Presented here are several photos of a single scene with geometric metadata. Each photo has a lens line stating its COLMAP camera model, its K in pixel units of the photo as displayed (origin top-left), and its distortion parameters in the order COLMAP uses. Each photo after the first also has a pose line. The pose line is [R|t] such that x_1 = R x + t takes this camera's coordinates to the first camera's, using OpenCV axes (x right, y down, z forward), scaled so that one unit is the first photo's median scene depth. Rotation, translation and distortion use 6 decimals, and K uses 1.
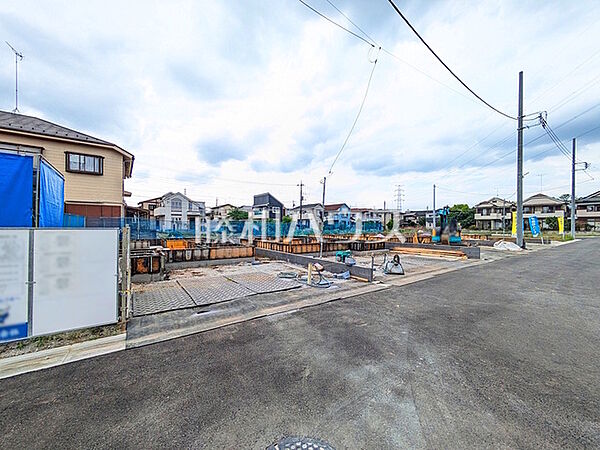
lens RADIAL K [[237.7, 0, 300.0], [0, 237.7, 225.0], [0, 0, 1]] dist [0.002097, 0.000610]
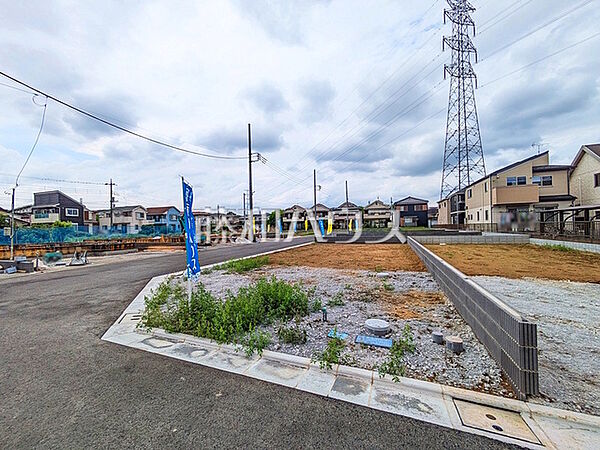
lens RADIAL K [[237.7, 0, 300.0], [0, 237.7, 225.0], [0, 0, 1]] dist [0.002097, 0.000610]
pose [[0.830065, -0.018031, 0.557375, 0.091357], [0.024616, 0.999688, -0.004320, 0.001702], [-0.557123, 0.017307, 0.830250, -0.107408]]
